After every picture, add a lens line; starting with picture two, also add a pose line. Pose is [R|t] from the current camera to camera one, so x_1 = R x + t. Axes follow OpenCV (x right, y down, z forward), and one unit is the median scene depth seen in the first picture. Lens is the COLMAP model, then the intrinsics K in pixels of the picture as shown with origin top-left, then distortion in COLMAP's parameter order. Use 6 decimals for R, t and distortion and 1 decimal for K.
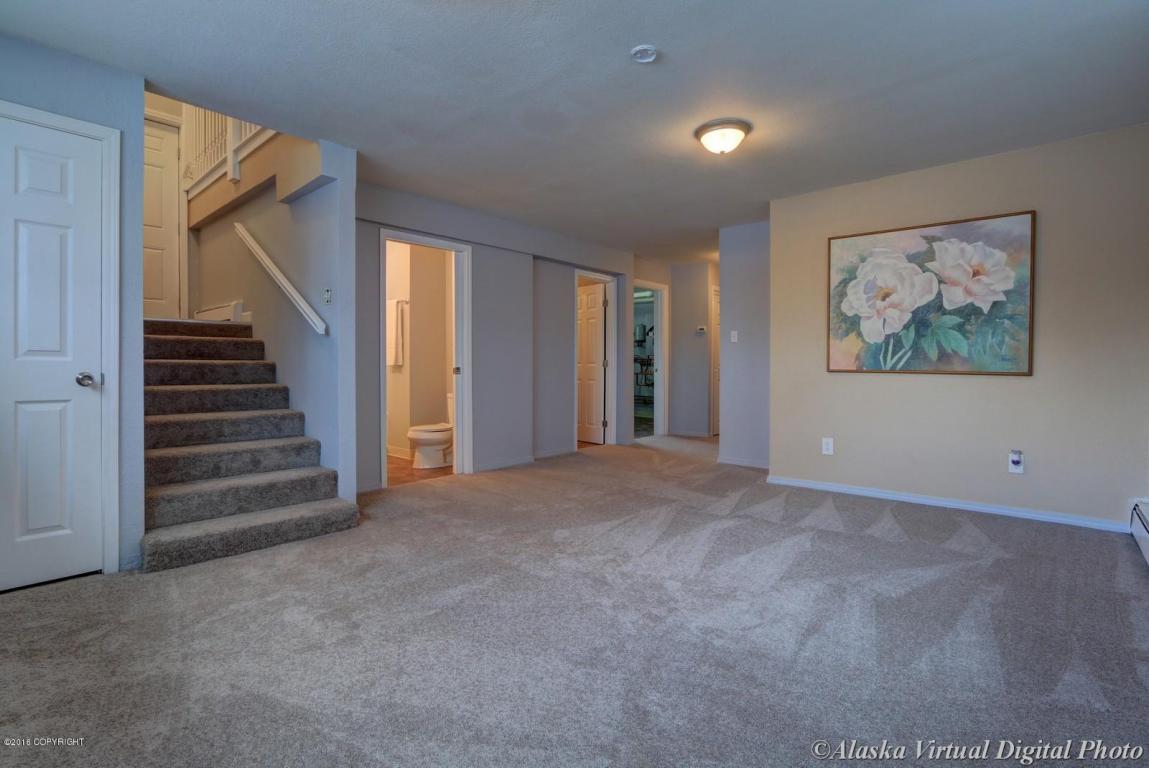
lens RADIAL K [[531.4, 0, 578.3], [0, 531.4, 379.8], [0, 0, 1]] dist [-0.017273, -0.000768]
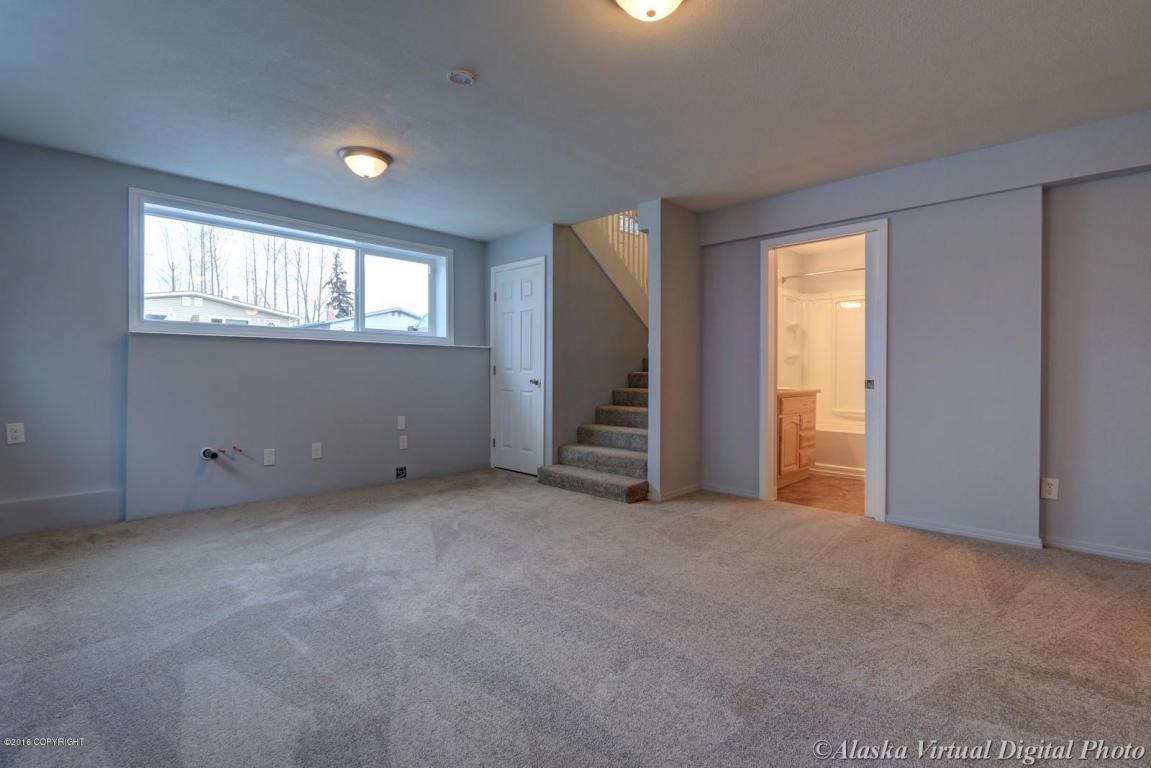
lens RADIAL K [[532.4, 0, 581.5], [0, 532.4, 376.9], [0, 0, 1]] dist [-0.017273, -0.000768]
pose [[-0.026476, 0.010386, -0.999595, 0.931270], [-0.031015, 0.999456, 0.011206, -0.039676], [0.999168, 0.031299, -0.026140, 0.988101]]
